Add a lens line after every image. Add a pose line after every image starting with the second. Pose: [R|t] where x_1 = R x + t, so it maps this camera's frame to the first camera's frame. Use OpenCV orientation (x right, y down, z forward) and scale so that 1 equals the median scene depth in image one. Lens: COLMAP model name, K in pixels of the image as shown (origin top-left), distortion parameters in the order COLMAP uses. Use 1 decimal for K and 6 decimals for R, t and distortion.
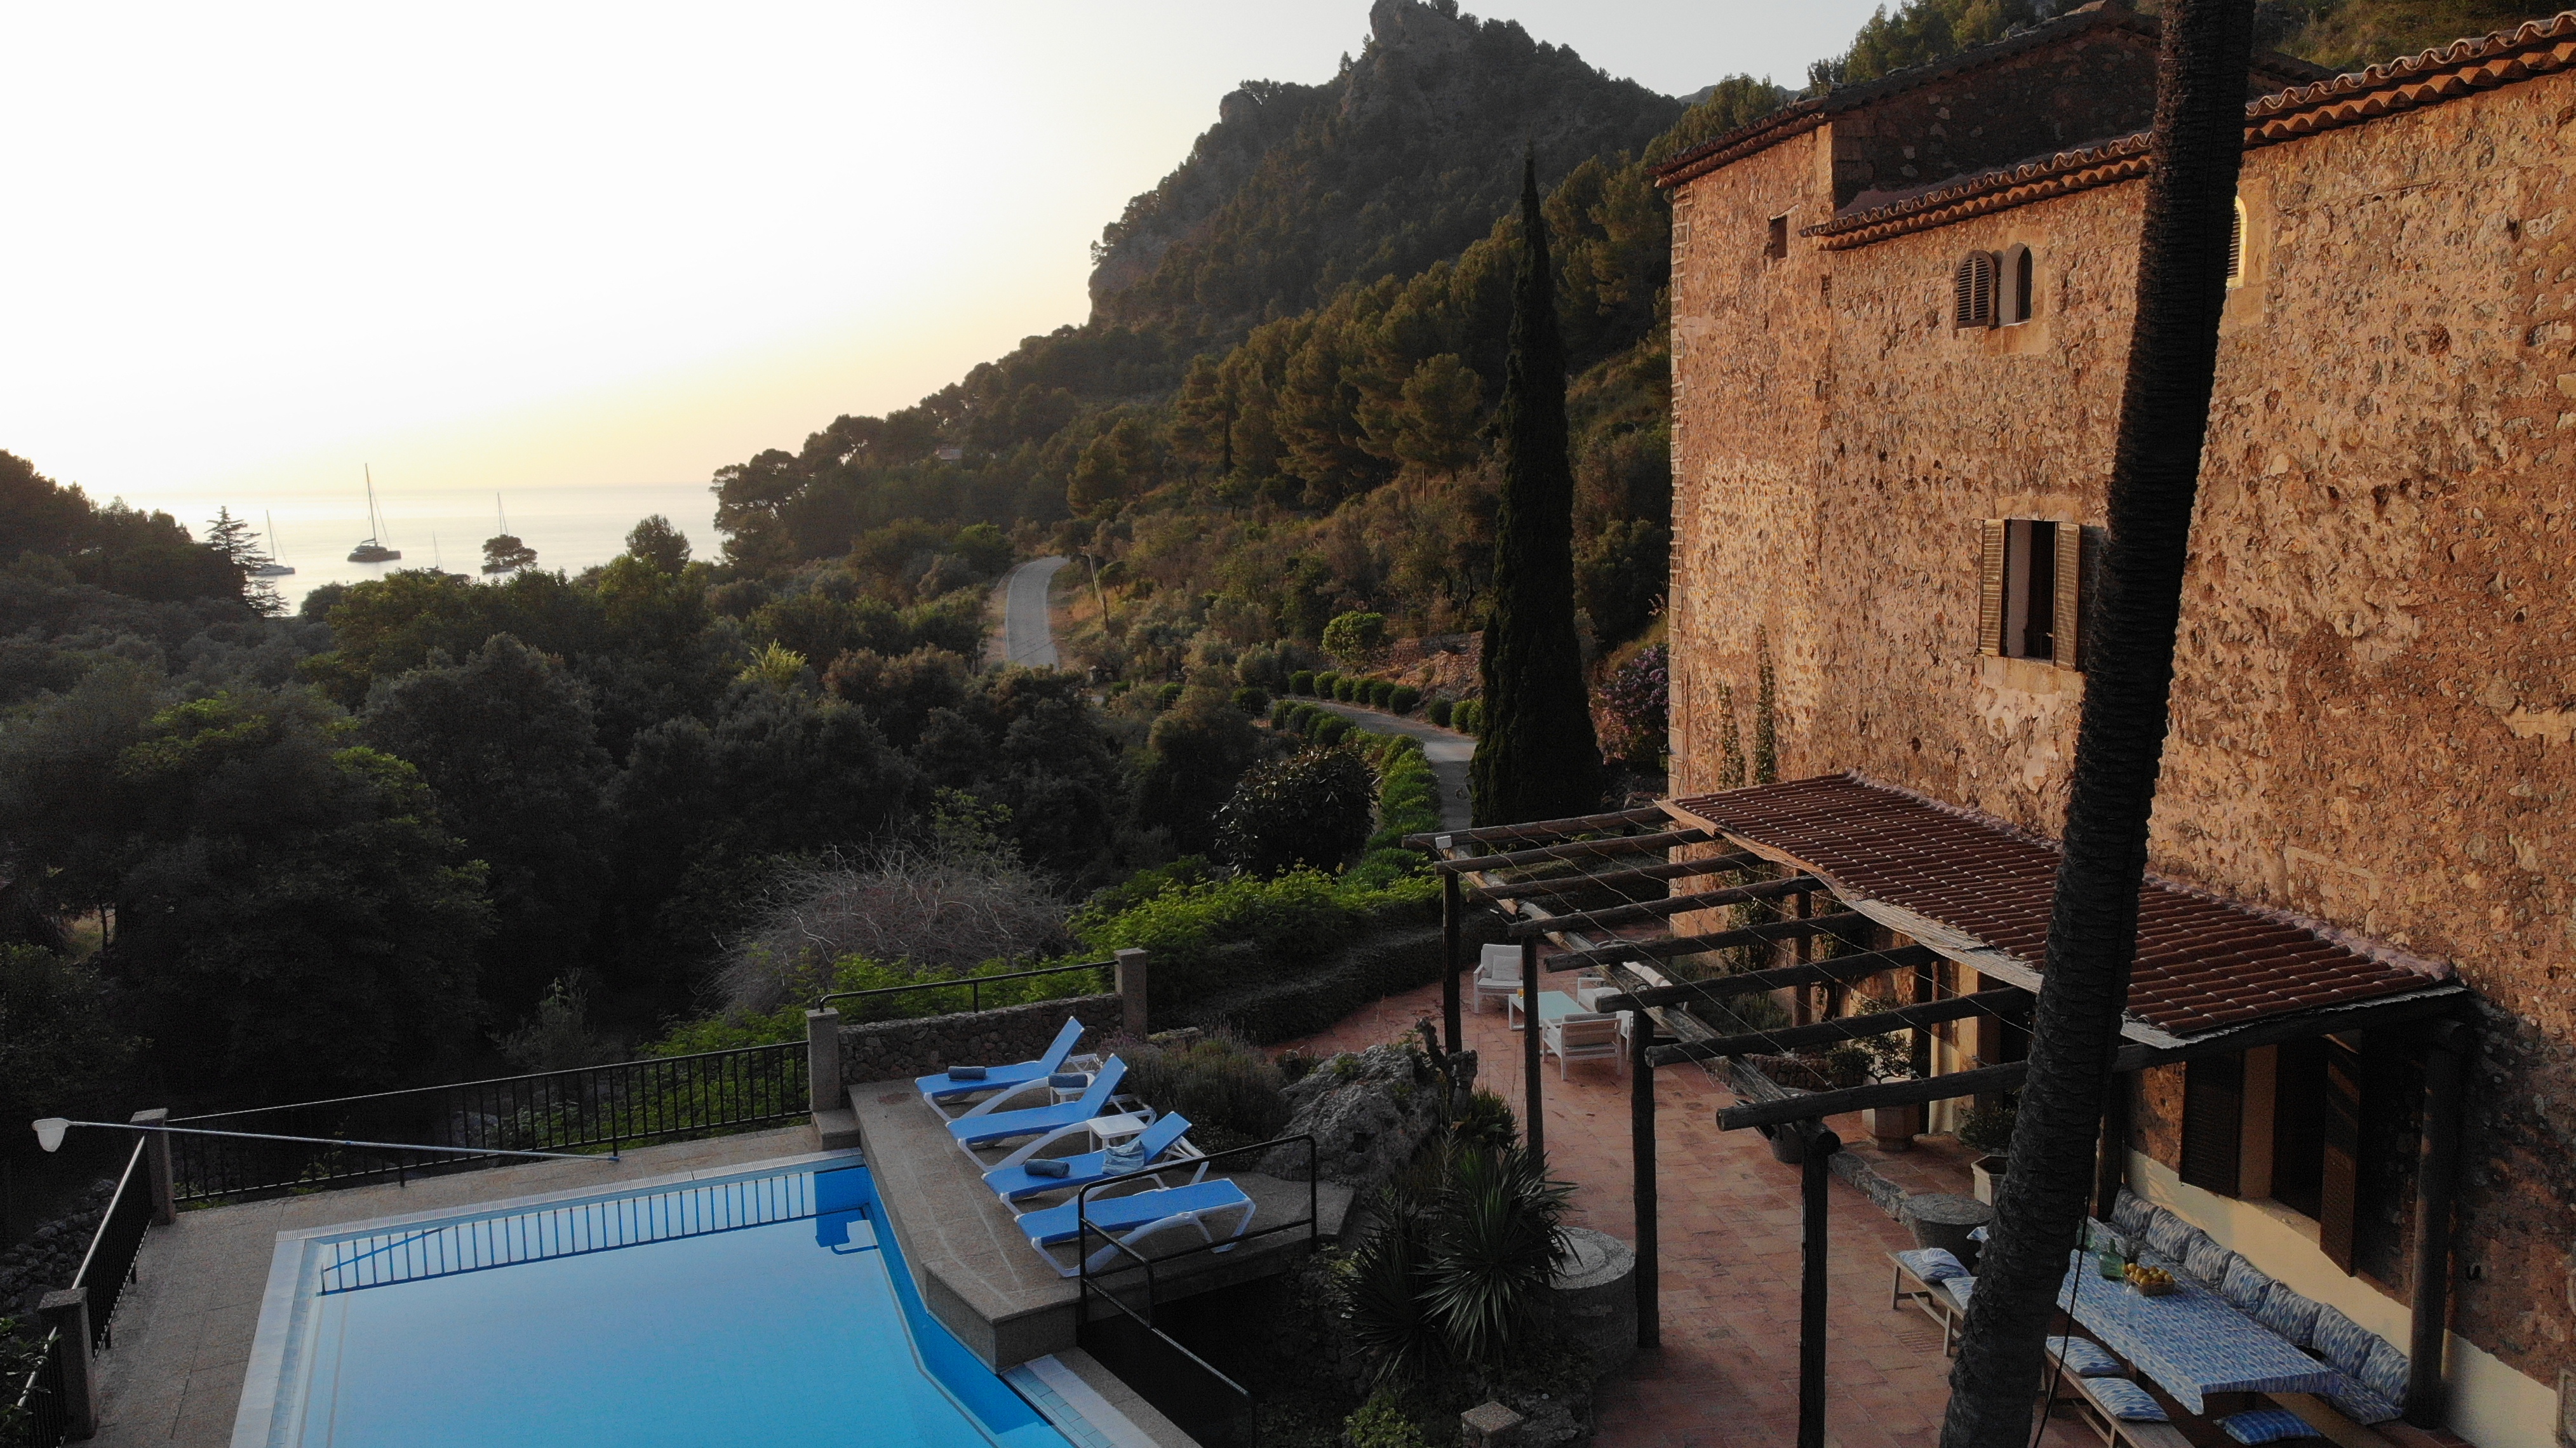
lens RADIAL K [[1912.6, 0, 1292.9], [0, 1912.6, 720.3], [0, 0, 1]] dist [-0.005115, -0.012517]
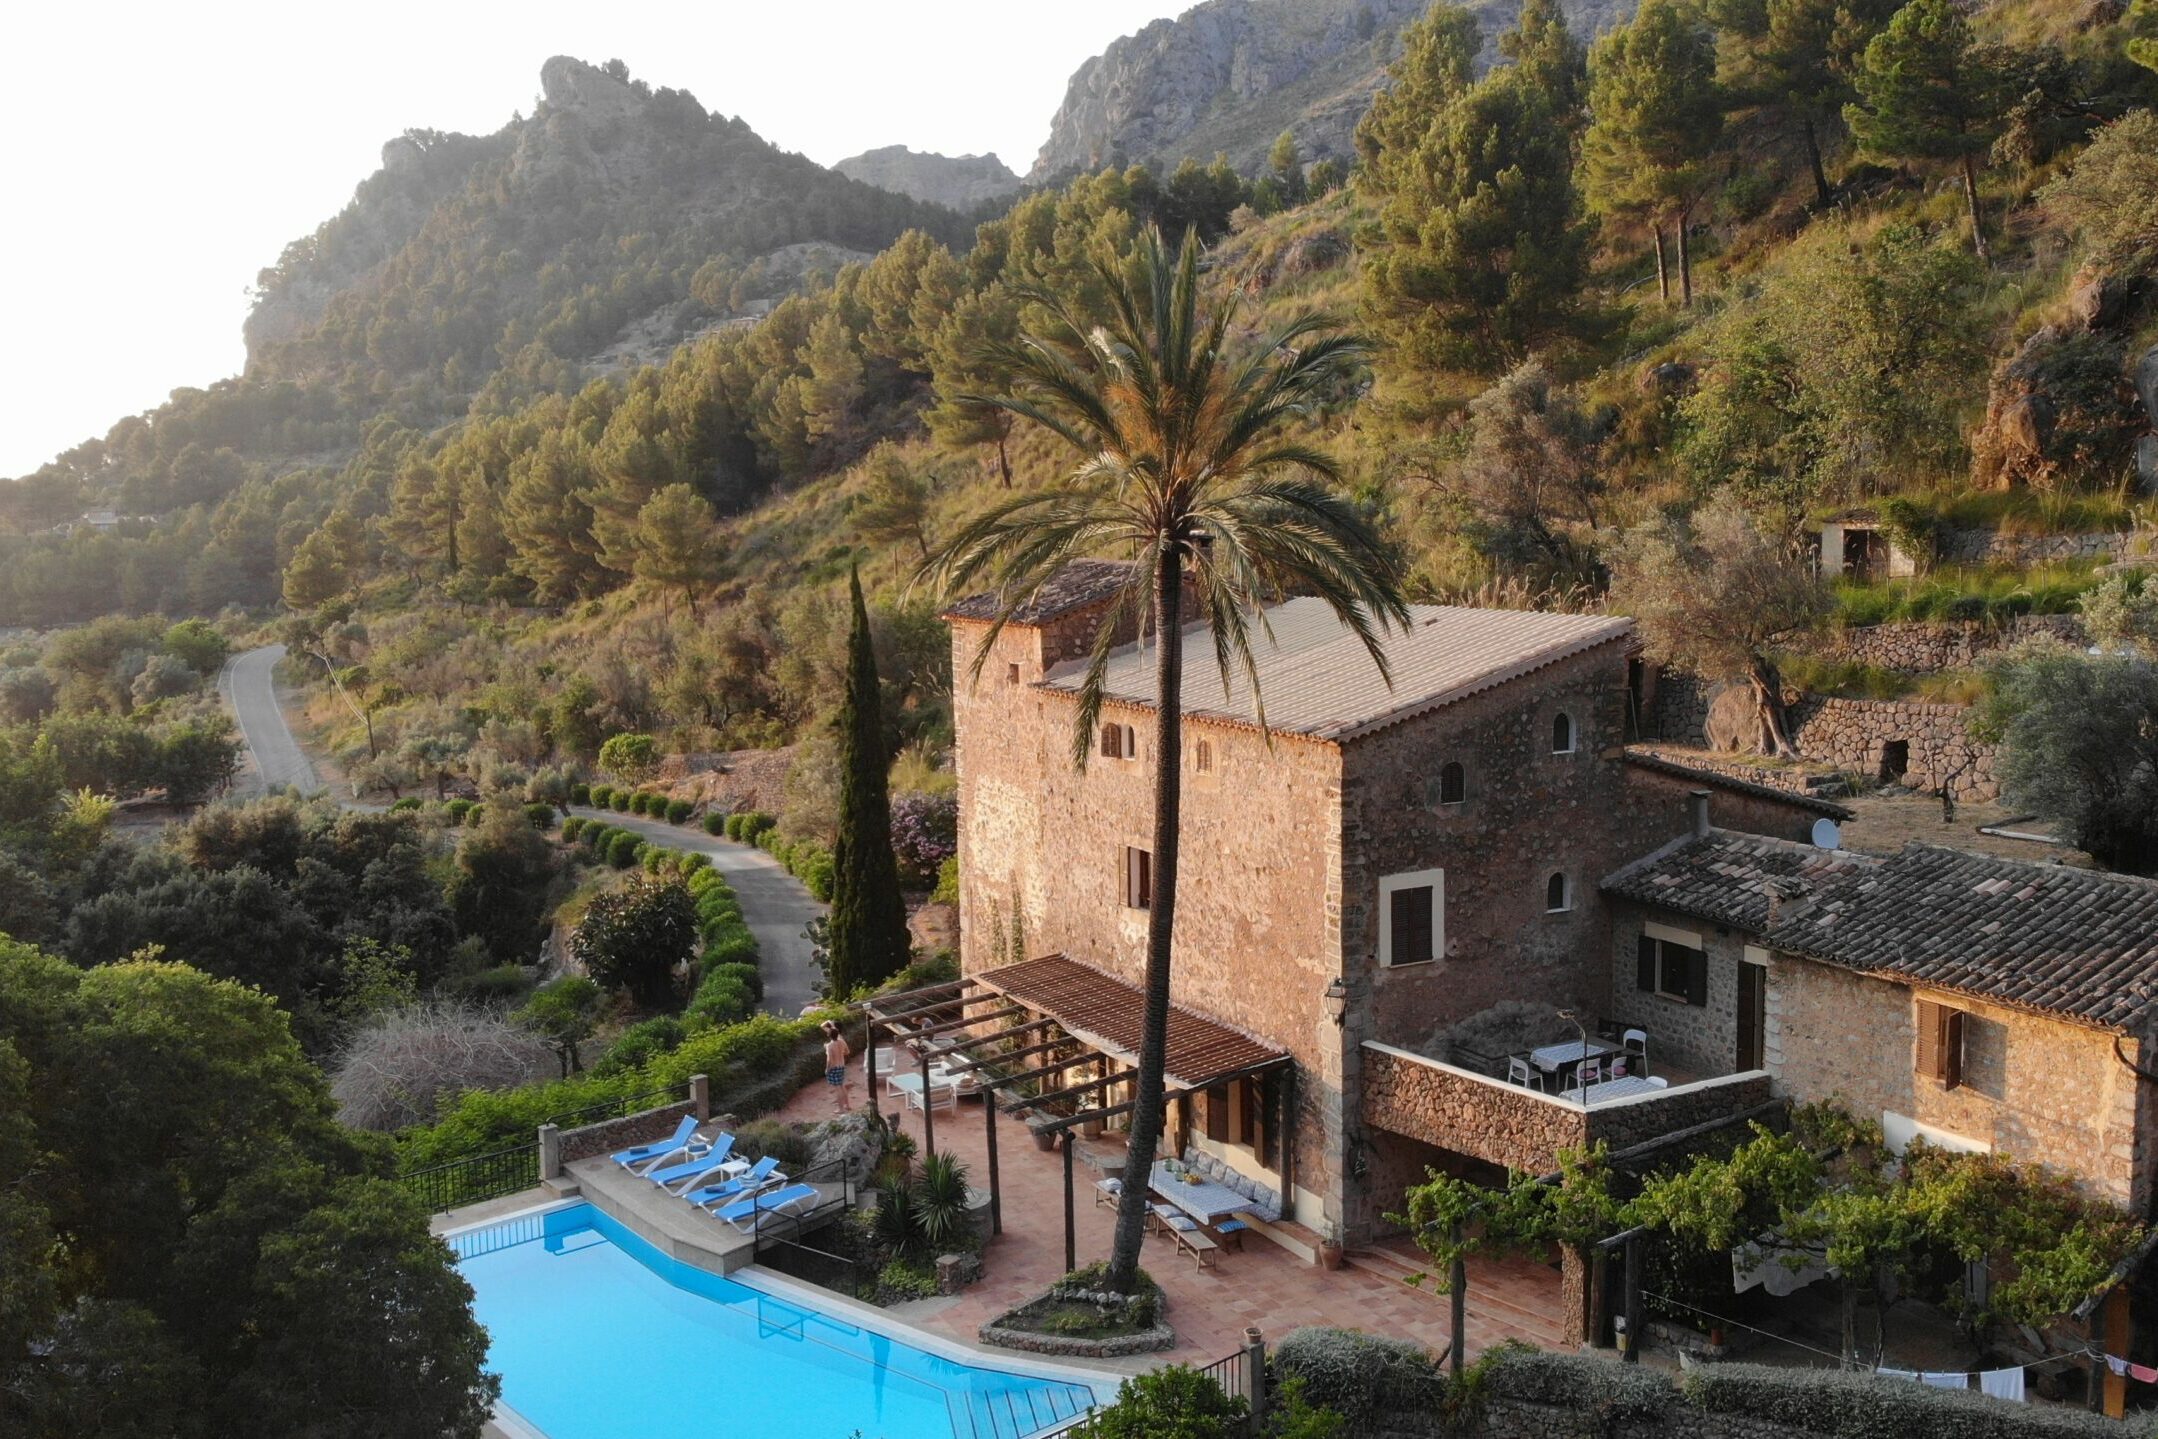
lens RADIAL K [[1865.6, 0, 1080.3], [0, 1865.6, 723.1], [0, 0, 1]] dist [-0.006584, 0.008373]
pose [[0.950921, -0.036977, 0.307216, -0.099828], [0.043476, 0.998952, -0.014335, -0.065371], [-0.306364, 0.026988, 0.951532, -0.307933]]
